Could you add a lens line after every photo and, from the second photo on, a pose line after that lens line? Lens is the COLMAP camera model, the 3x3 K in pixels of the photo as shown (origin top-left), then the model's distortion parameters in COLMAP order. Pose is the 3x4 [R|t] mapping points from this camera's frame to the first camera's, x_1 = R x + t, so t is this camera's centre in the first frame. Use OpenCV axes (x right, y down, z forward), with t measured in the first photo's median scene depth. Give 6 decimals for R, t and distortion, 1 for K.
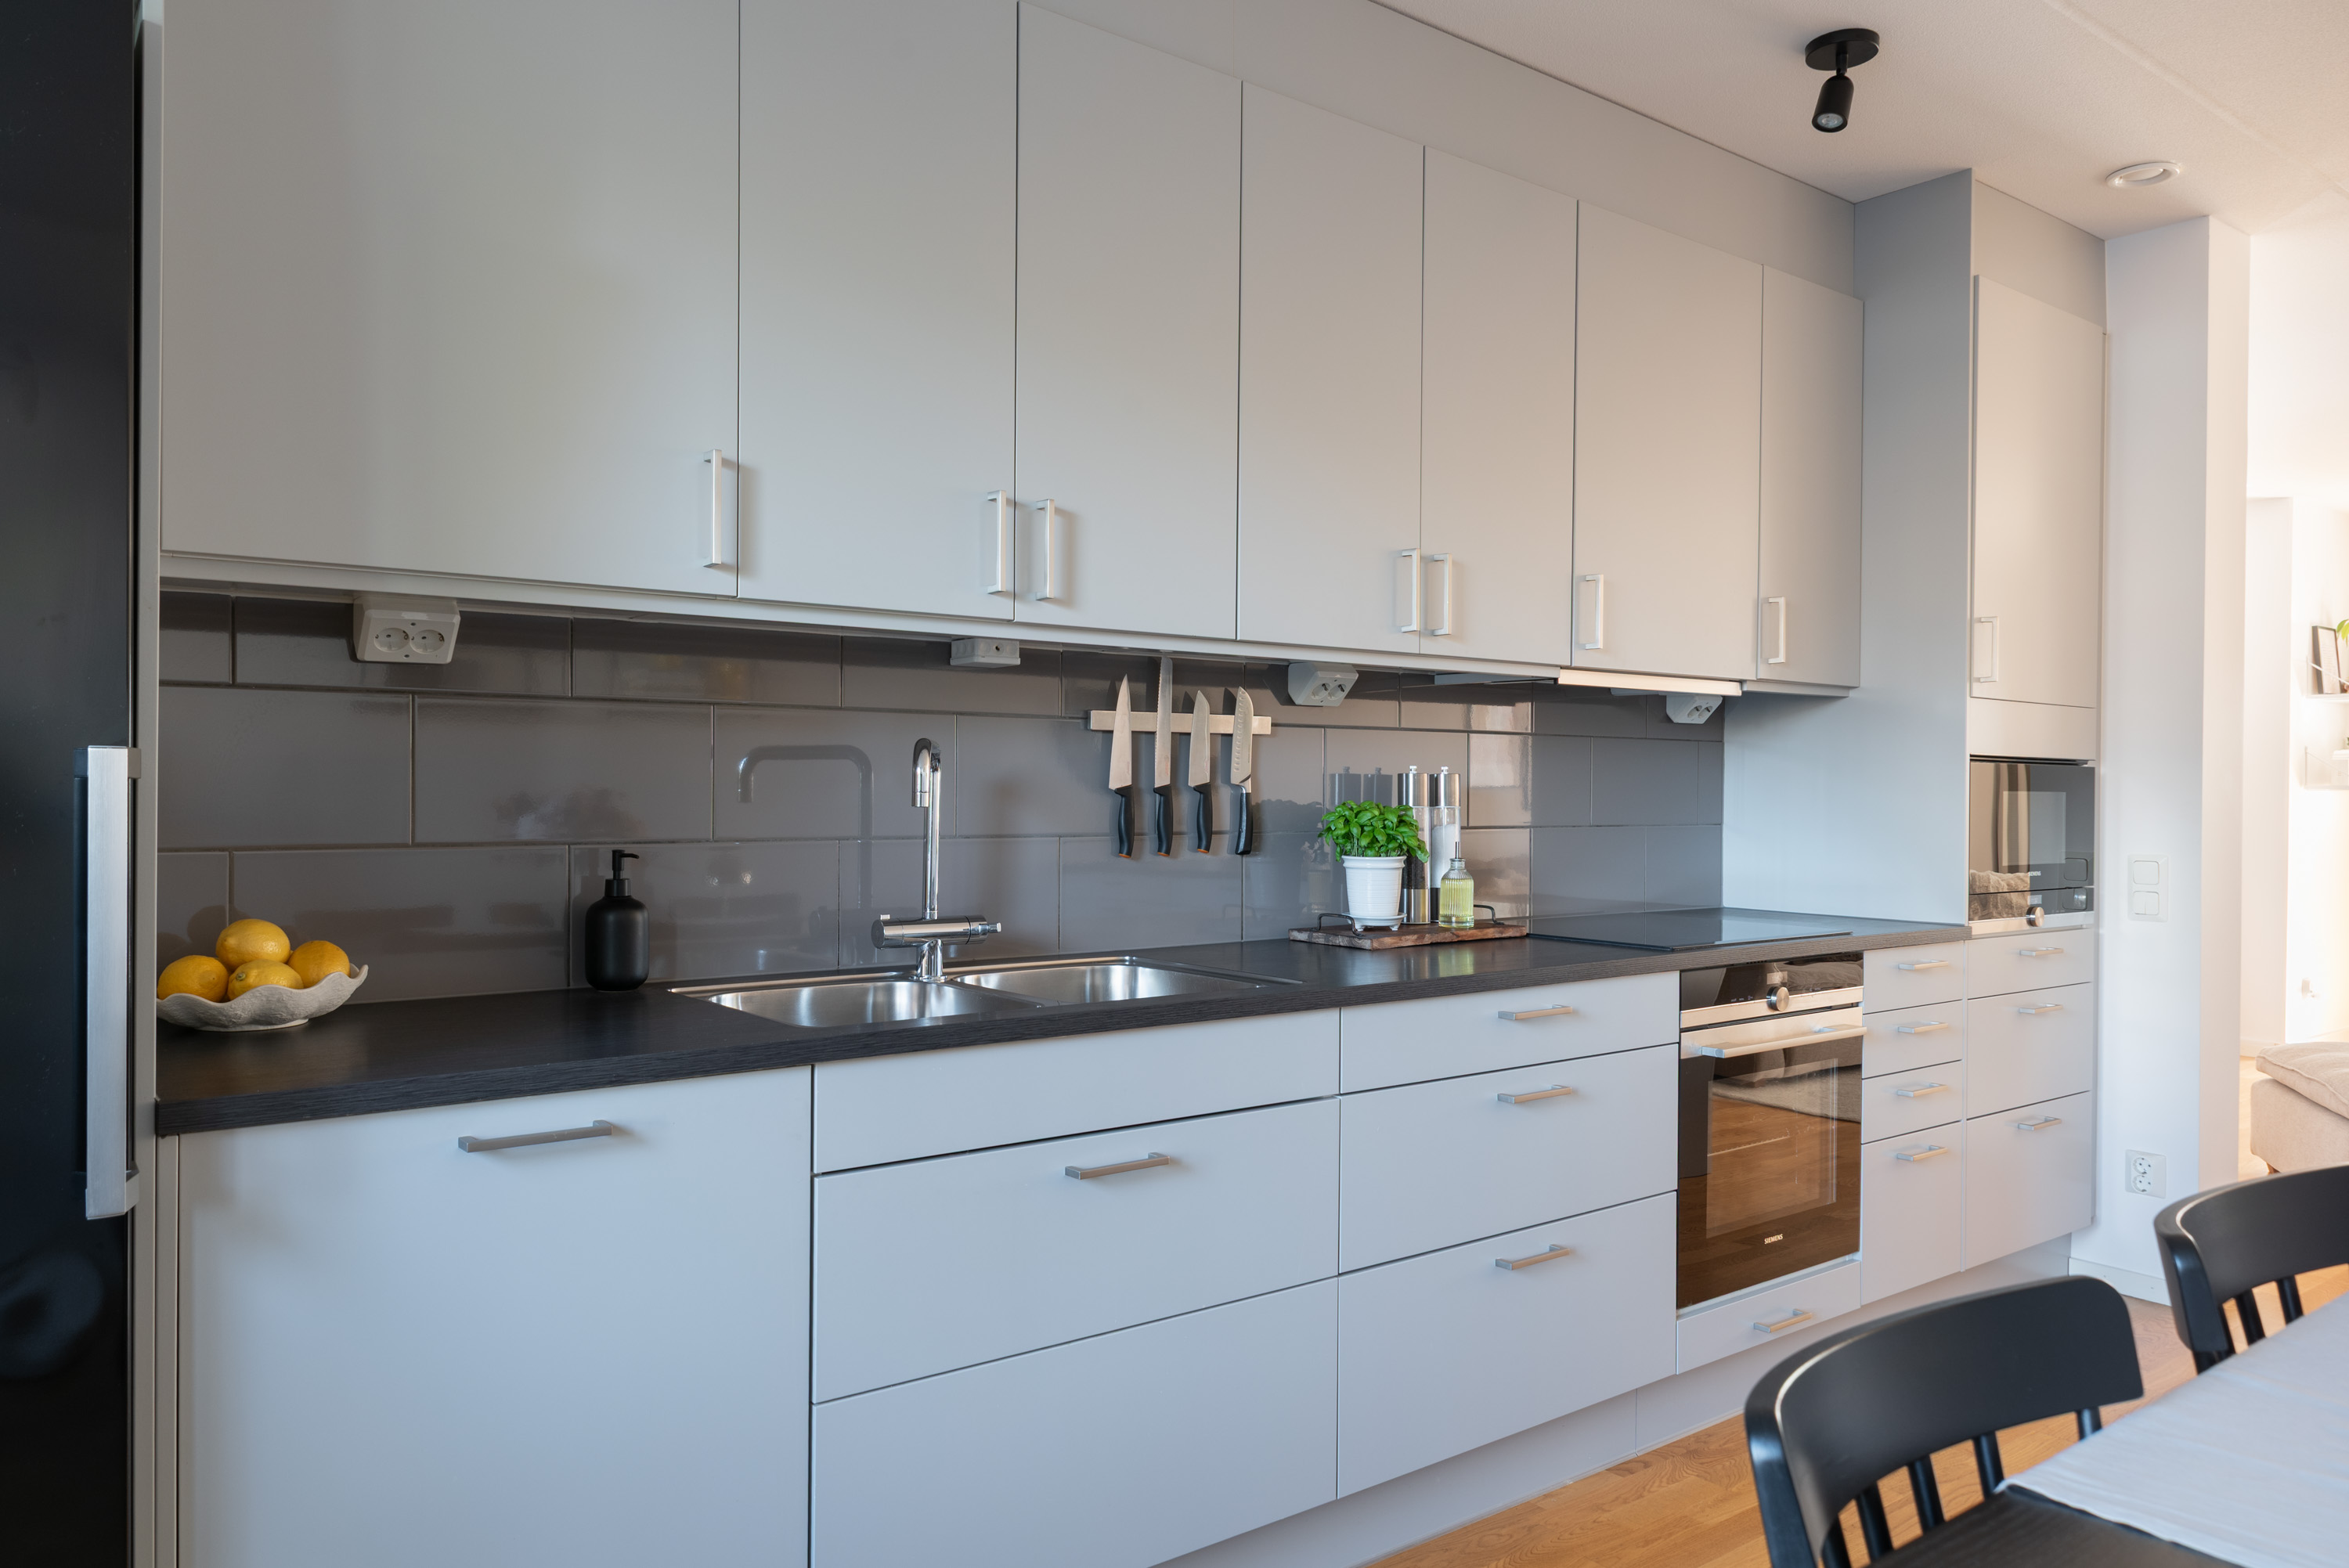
lens RADIAL K [[1555.8, 0, 1189.7], [0, 1555.8, 788.4], [0, 0, 1]] dist [0.002092, 0.000939]
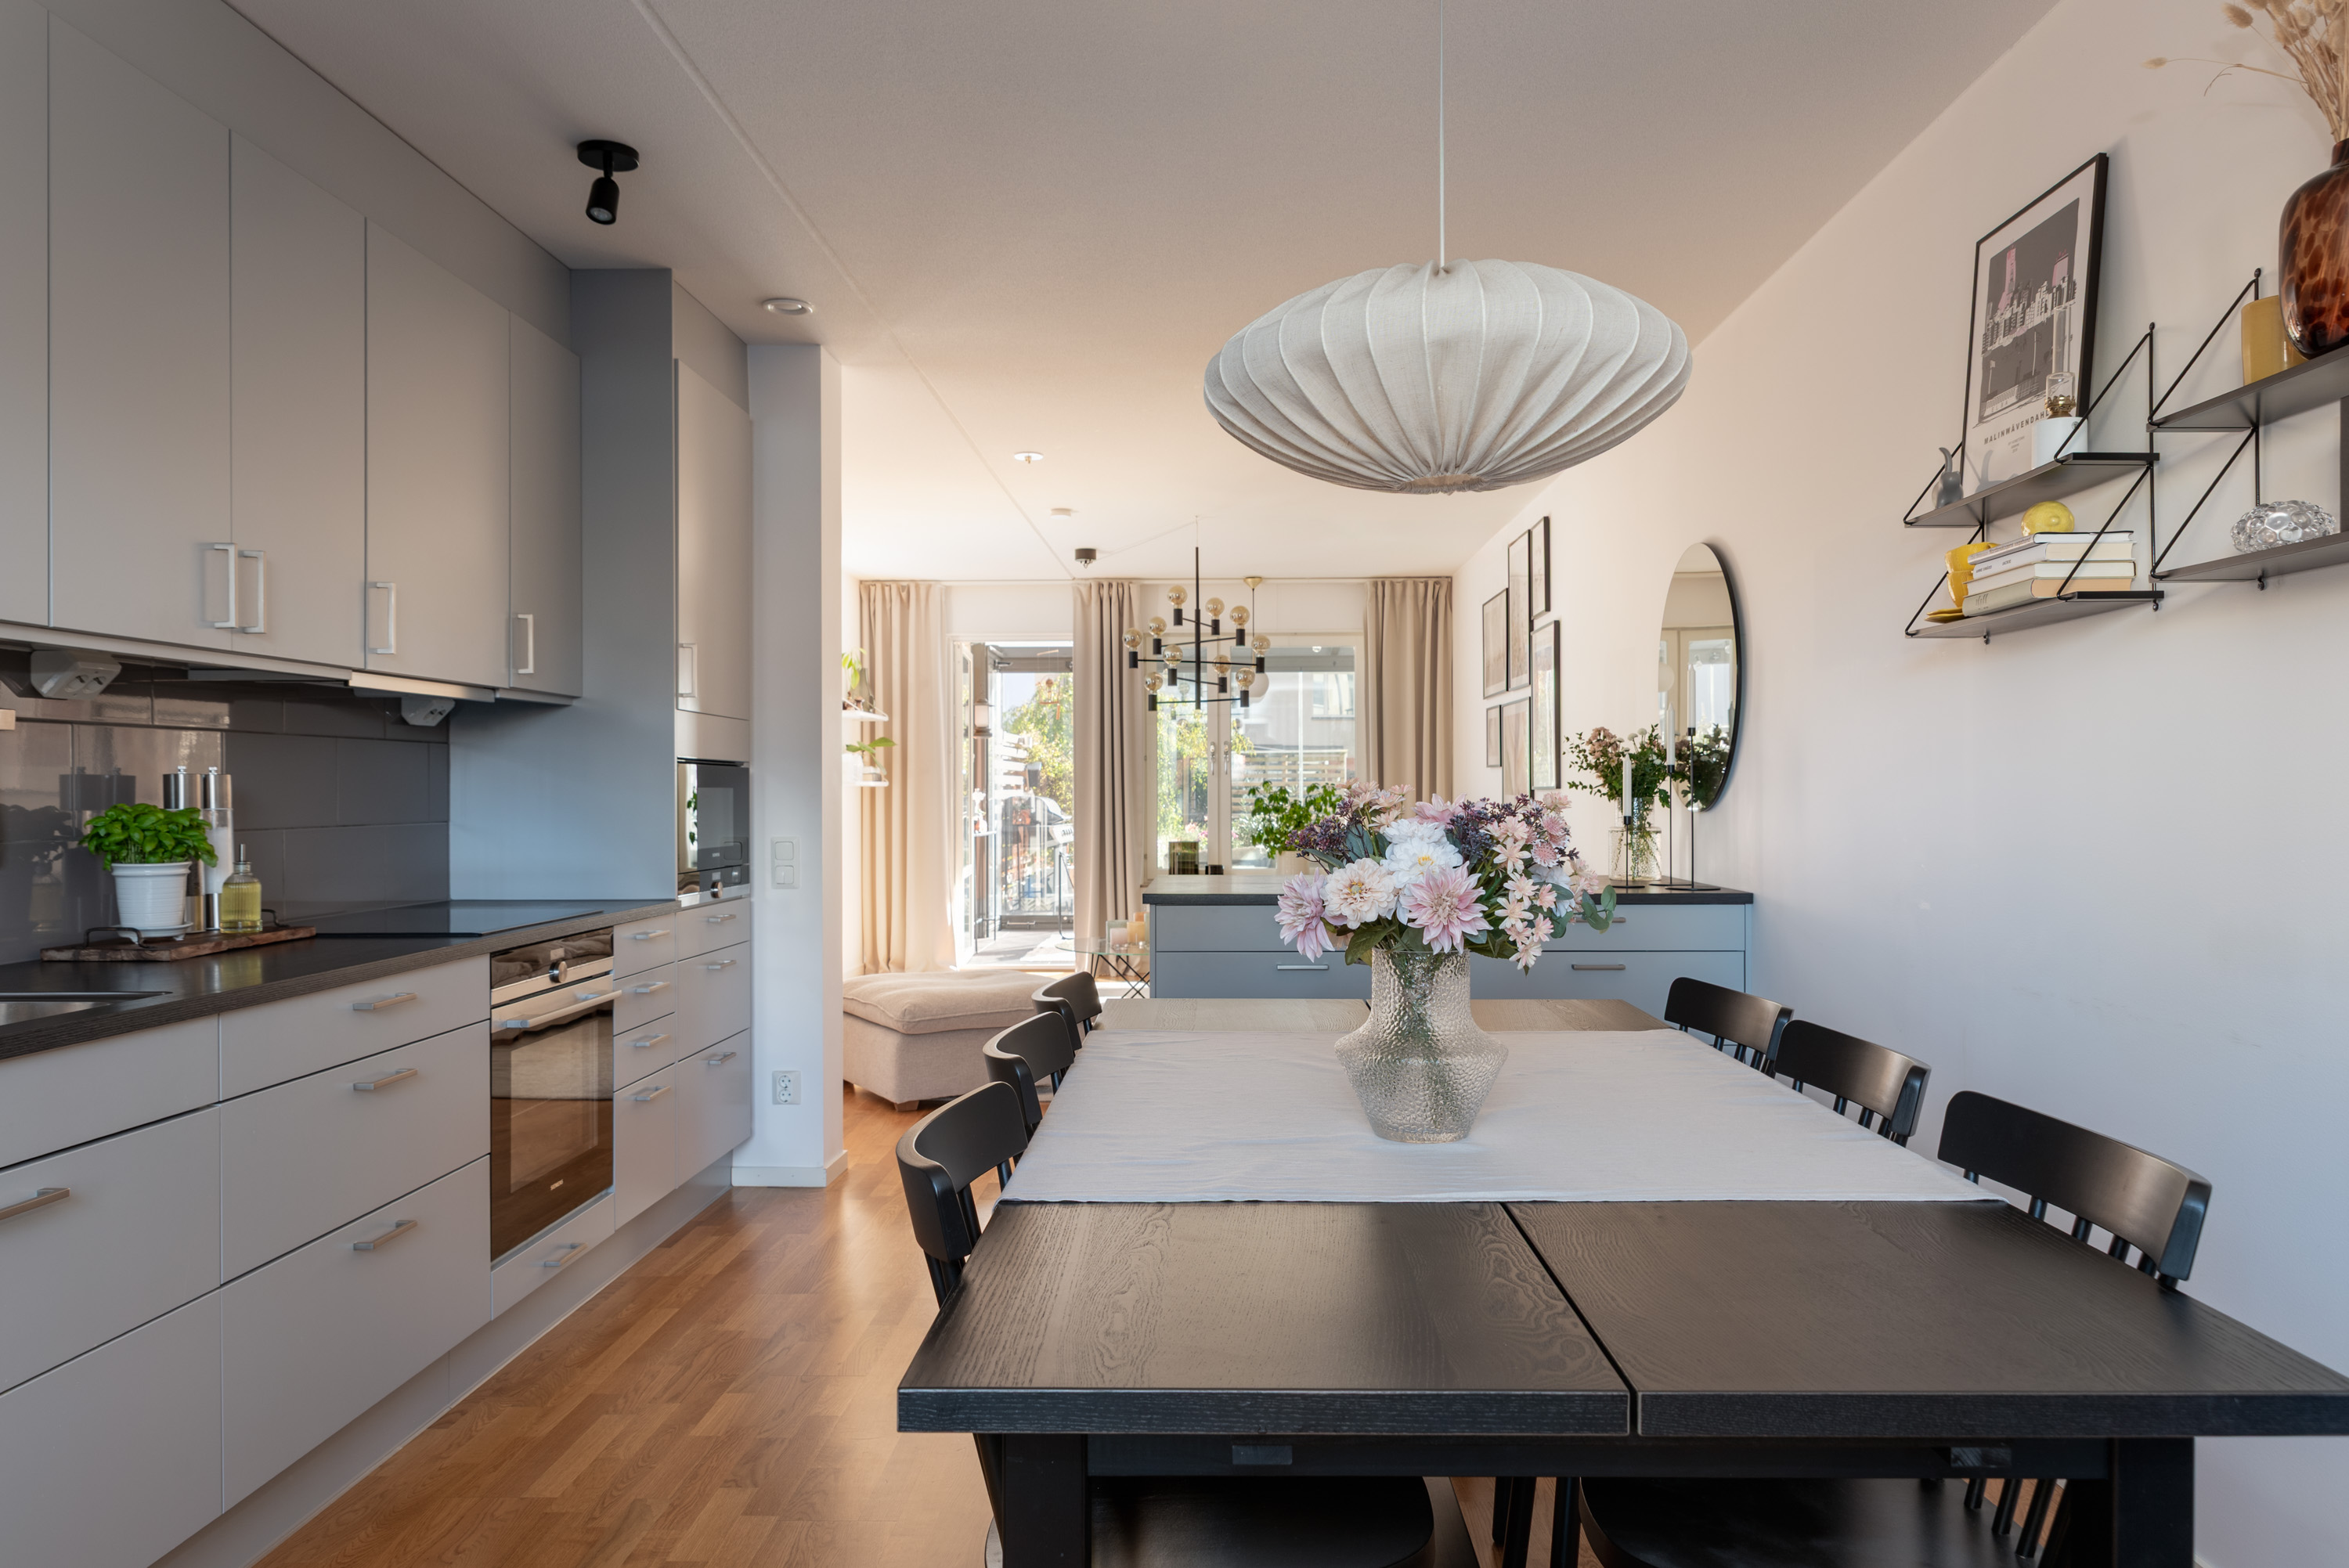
lens RADIAL K [[1555.8, 0, 1197.9], [0, 1555.8, 777.3], [0, 0, 1]] dist [0.002092, 0.000939]
pose [[0.623133, -0.003428, 0.782108, -0.213637], [0.008177, 0.999964, -0.002132, -0.000581], [-0.782073, 0.007724, 0.623139, -0.070770]]
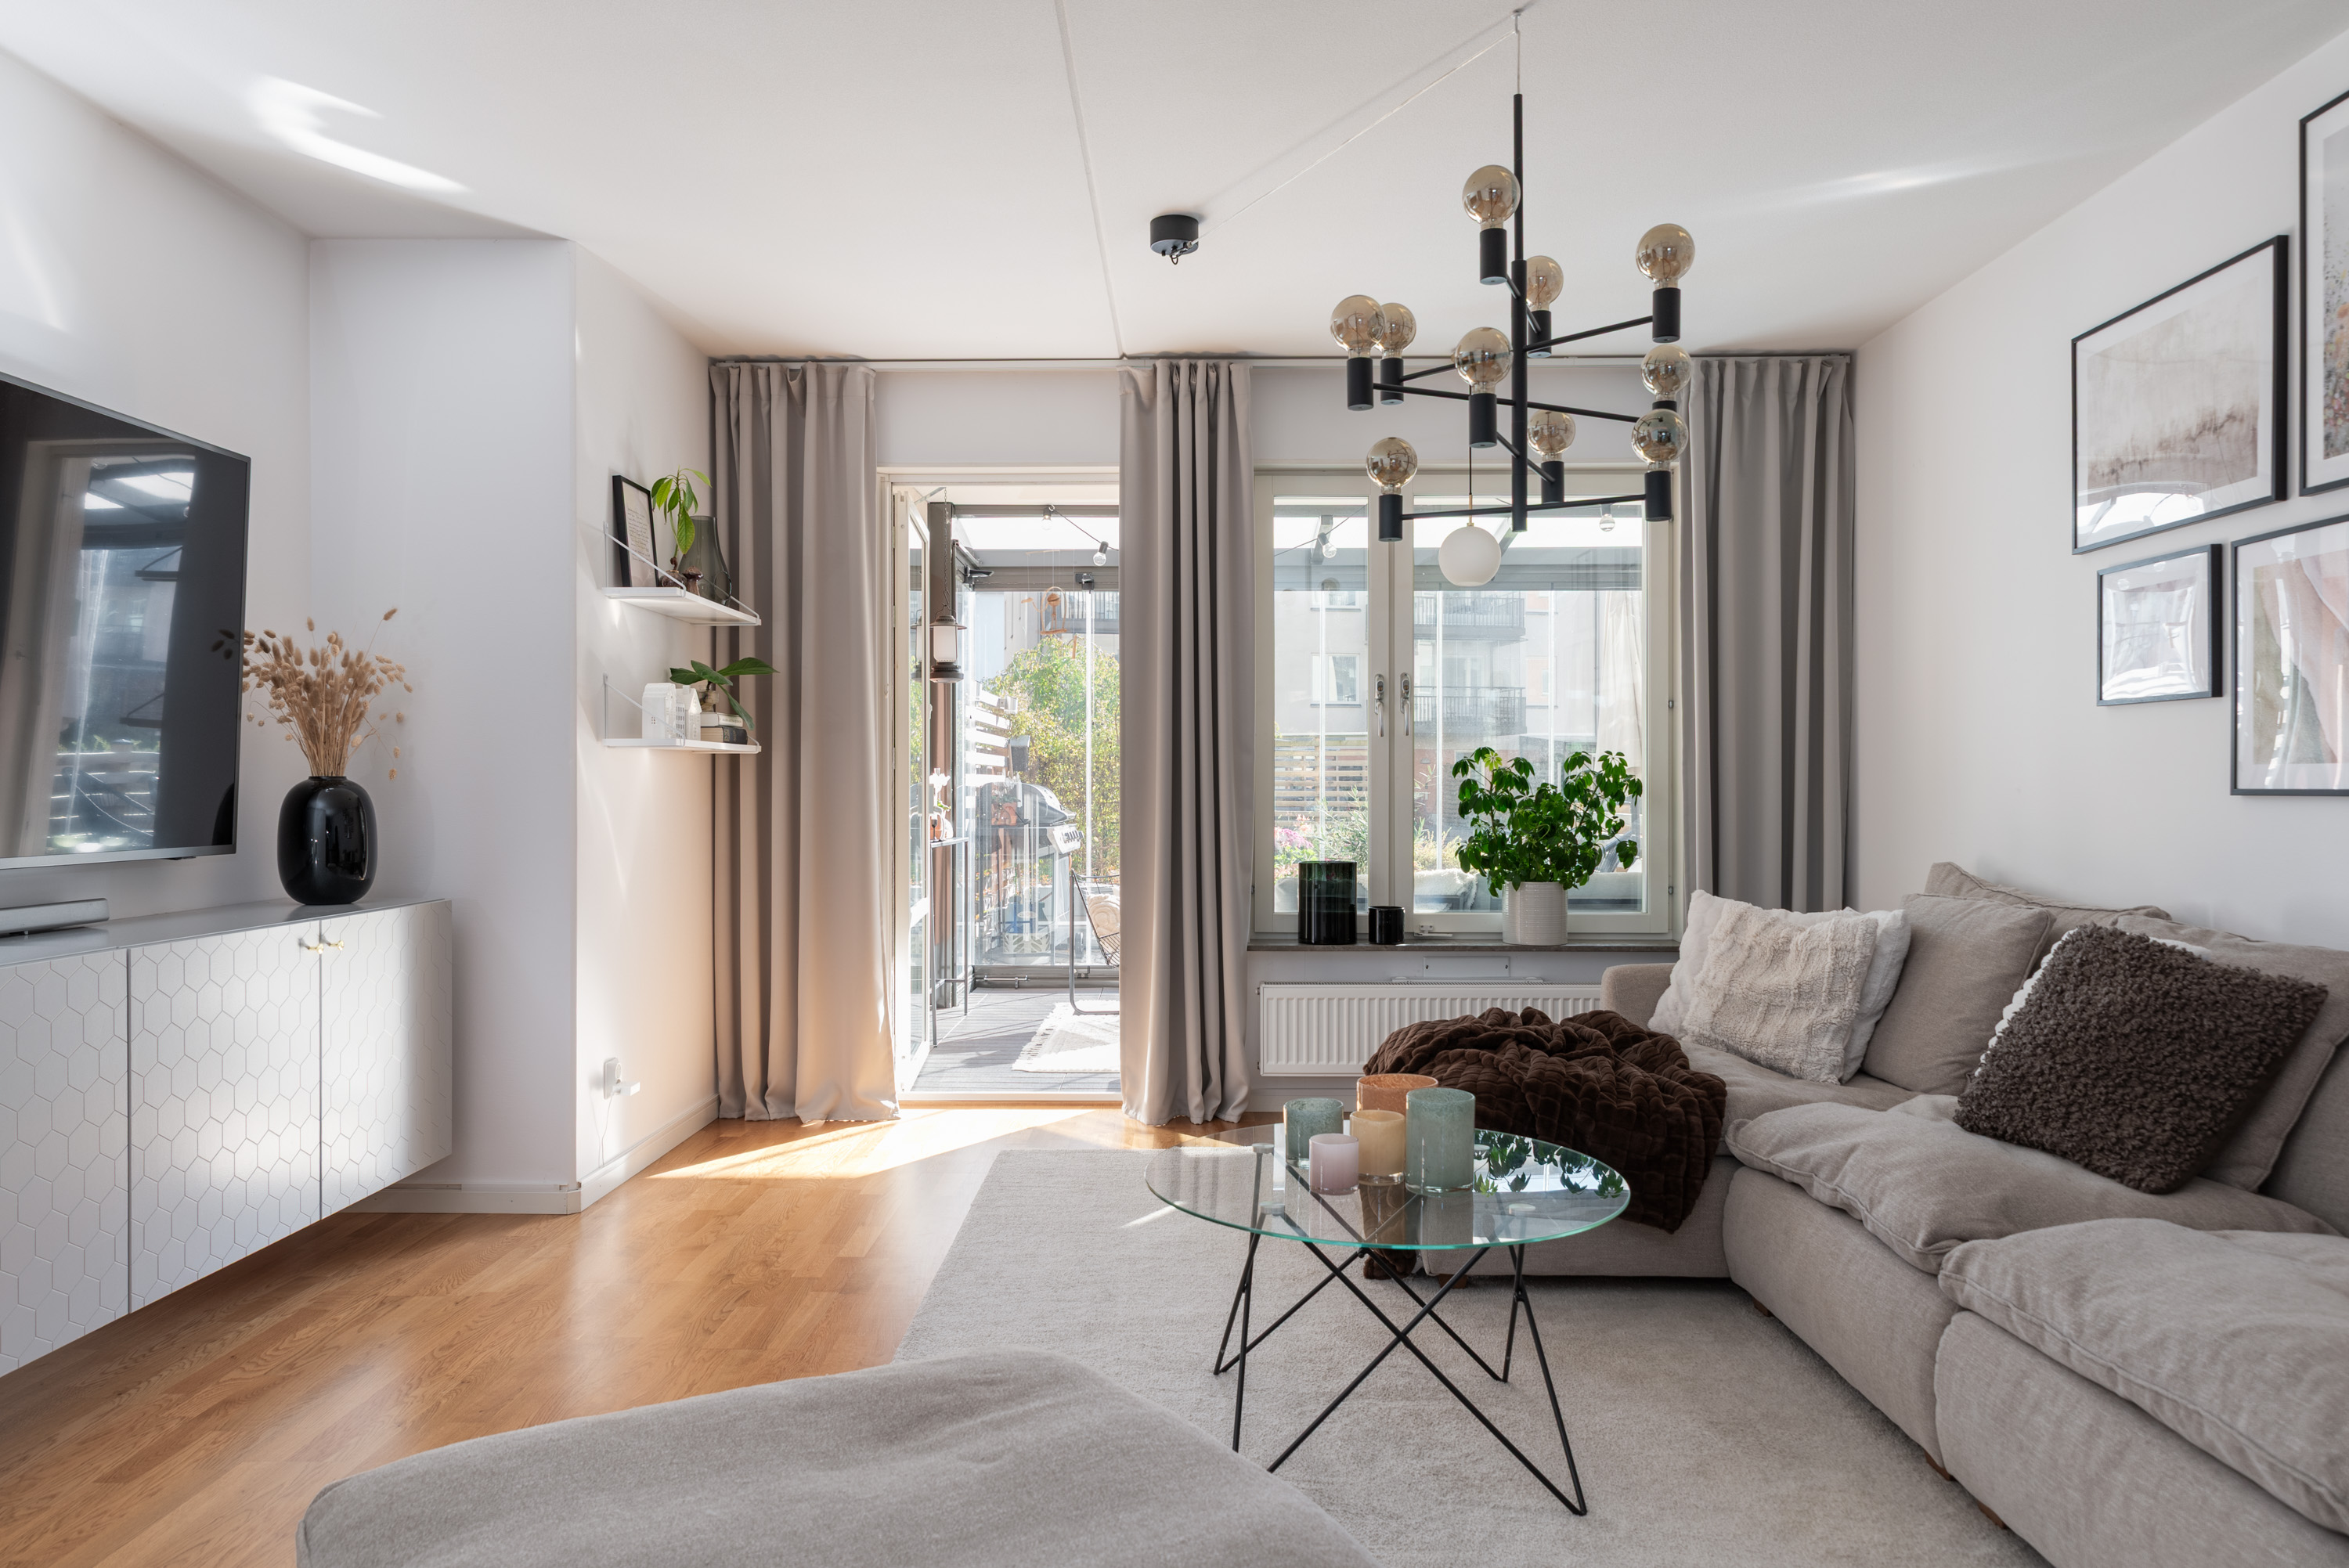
lens RADIAL K [[1552.9, 0, 1166.2], [0, 1552.9, 801.9], [0, 0, 1]] dist [0.004204, 0.001571]
pose [[0.621729, -0.013724, 0.783112, 0.995700], [0.003030, 0.999881, 0.015118, 0.038246], [-0.783227, -0.007026, 0.621697, 1.194375]]
